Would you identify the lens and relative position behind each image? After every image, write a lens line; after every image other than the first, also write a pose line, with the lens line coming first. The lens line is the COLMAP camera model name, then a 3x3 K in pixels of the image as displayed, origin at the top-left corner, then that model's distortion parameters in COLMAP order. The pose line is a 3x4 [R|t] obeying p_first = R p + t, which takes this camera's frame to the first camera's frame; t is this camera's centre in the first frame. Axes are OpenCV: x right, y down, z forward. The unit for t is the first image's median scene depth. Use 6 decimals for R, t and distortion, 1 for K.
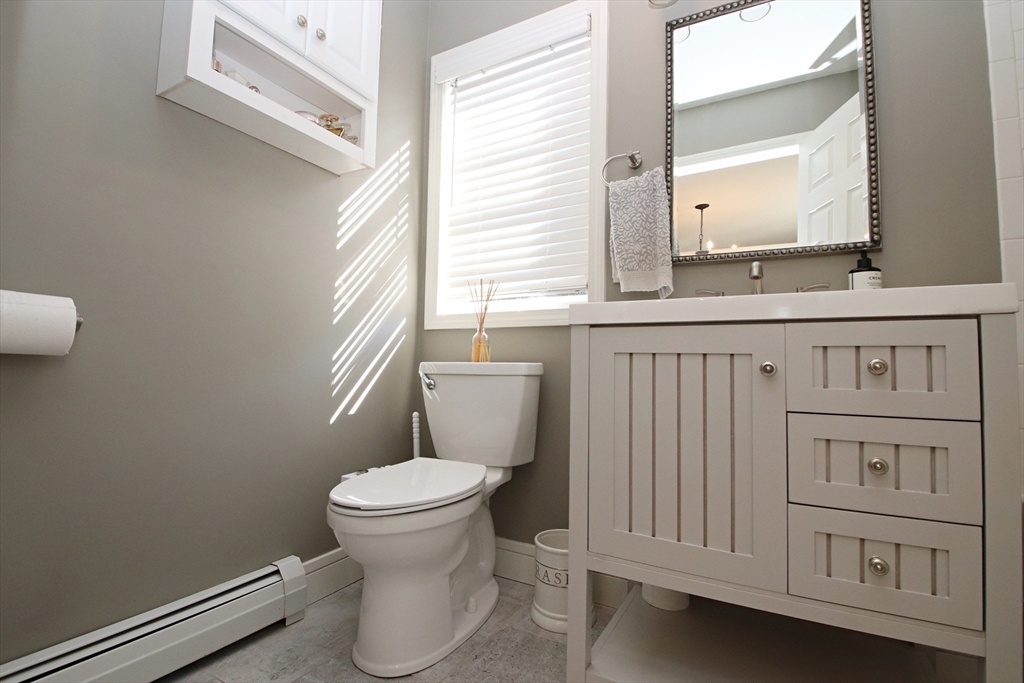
lens RADIAL K [[475.8, 0, 508.3], [0, 475.8, 331.9], [0, 0, 1]] dist [0.001469, -0.017620]
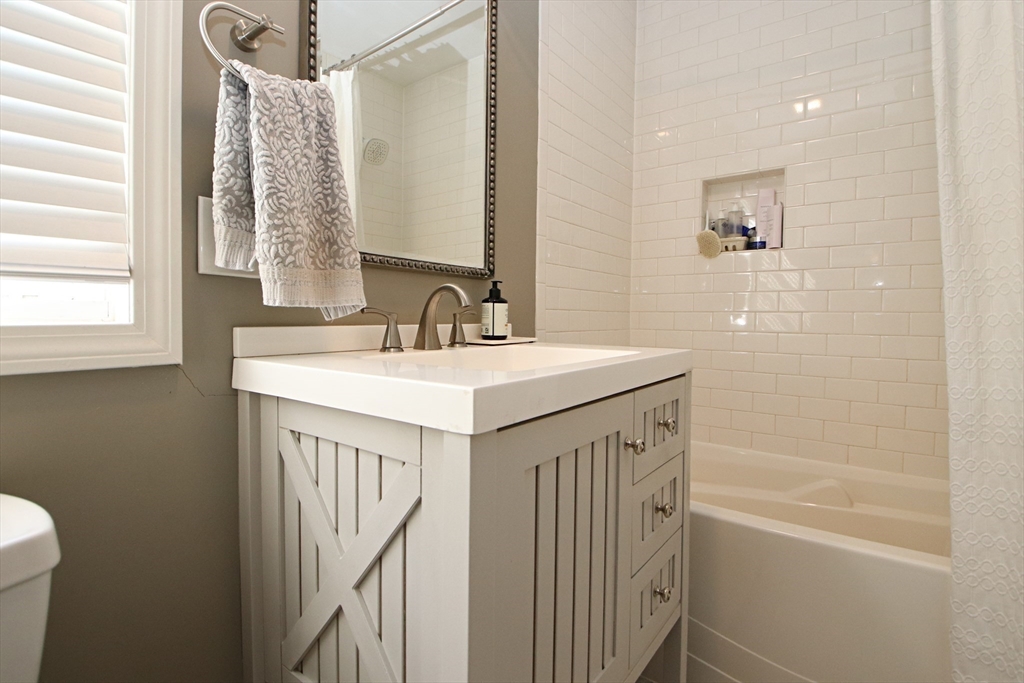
lens RADIAL K [[475.8, 0, 508.3], [0, 475.8, 331.9], [0, 0, 1]] dist [0.001469, -0.017620]
pose [[0.138881, -0.049129, 0.989090, -0.223799], [-0.065879, 0.996098, 0.058728, -0.105065], [-0.988115, -0.073316, 0.135103, 0.703184]]
